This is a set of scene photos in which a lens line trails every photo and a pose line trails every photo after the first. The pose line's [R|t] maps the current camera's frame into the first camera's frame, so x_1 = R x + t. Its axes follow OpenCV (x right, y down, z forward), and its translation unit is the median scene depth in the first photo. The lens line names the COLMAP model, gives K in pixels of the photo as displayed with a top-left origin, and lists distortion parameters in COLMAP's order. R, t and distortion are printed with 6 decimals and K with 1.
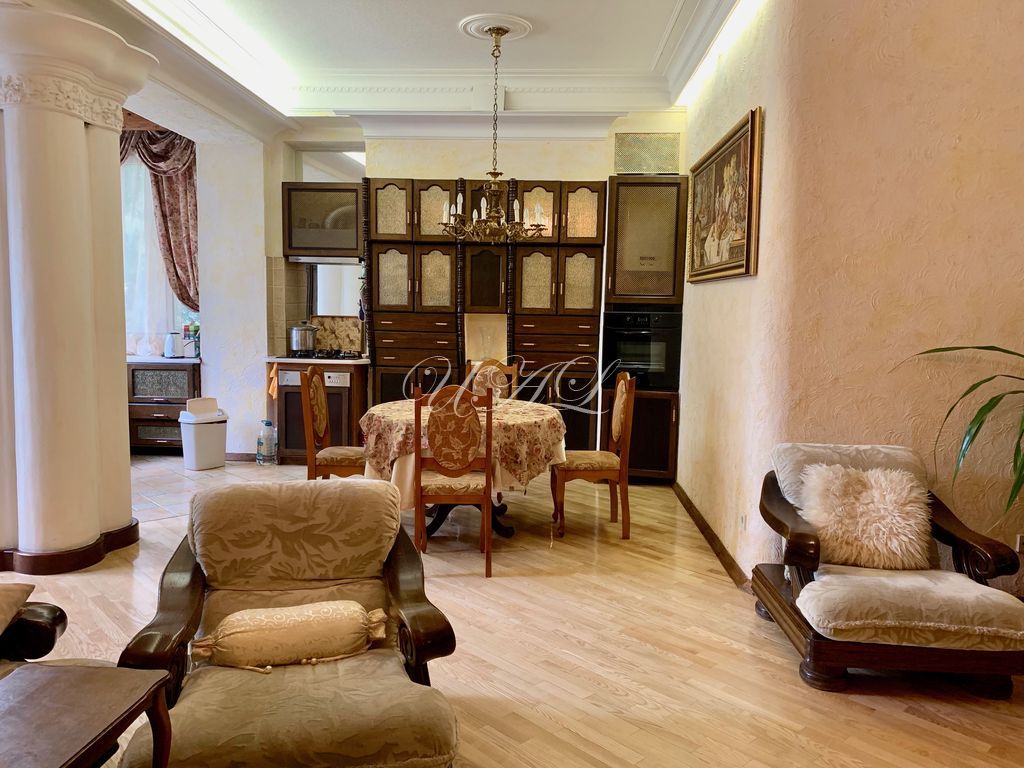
lens RADIAL K [[783.6, 0, 506.5], [0, 783.6, 384.7], [0, 0, 1]] dist [0.024796, -0.024671]
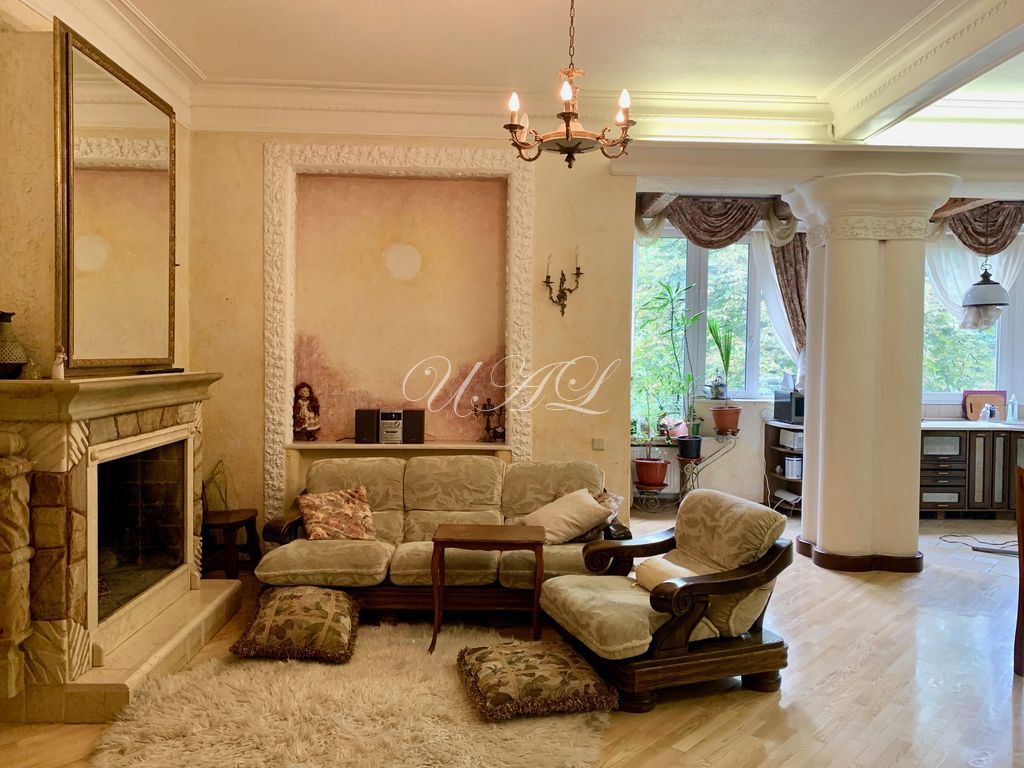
lens RADIAL K [[783.6, 0, 514.8], [0, 783.6, 382.8], [0, 0, 1]] dist [0.024796, -0.024671]
pose [[0.090792, 0.017455, -0.995717, 0.477016], [-0.111698, 0.993716, 0.007235, -0.021453], [0.989586, 0.110563, 0.092171, 0.188892]]
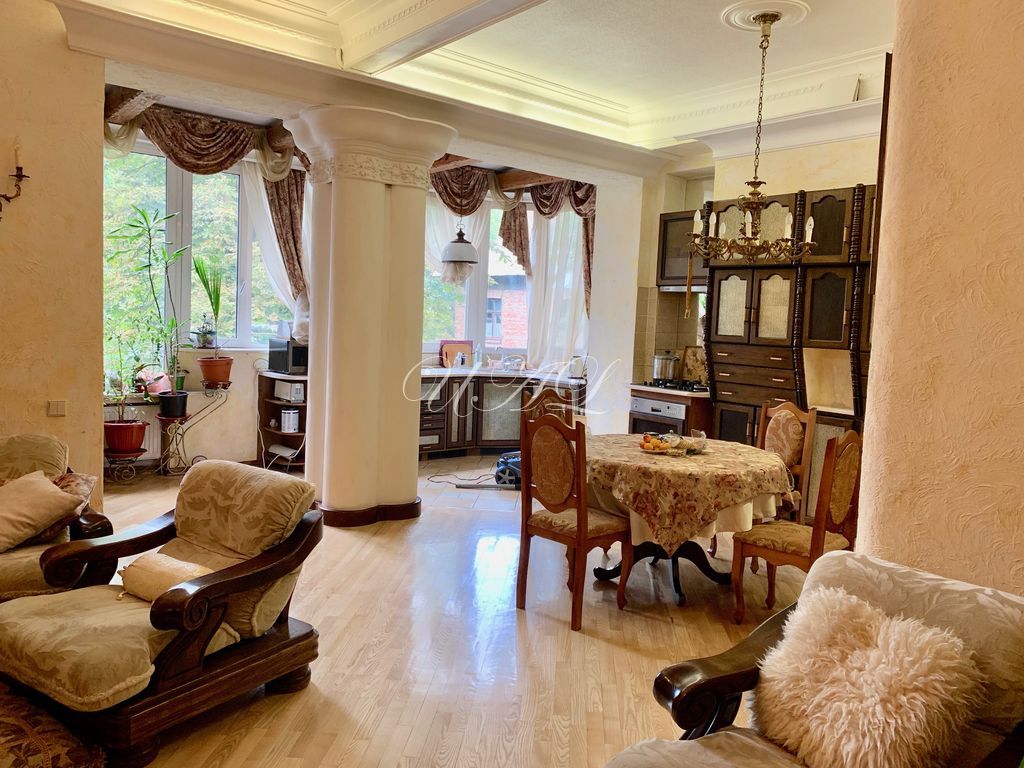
lens RADIAL K [[783.6, 0, 513.8], [0, 783.6, 382.1], [0, 0, 1]] dist [0.024796, -0.024671]
pose [[0.672641, 0.071277, -0.736528, 0.370860], [-0.105990, 0.994367, -0.000567, -0.020600], [0.732339, 0.078446, 0.676407, 0.199622]]
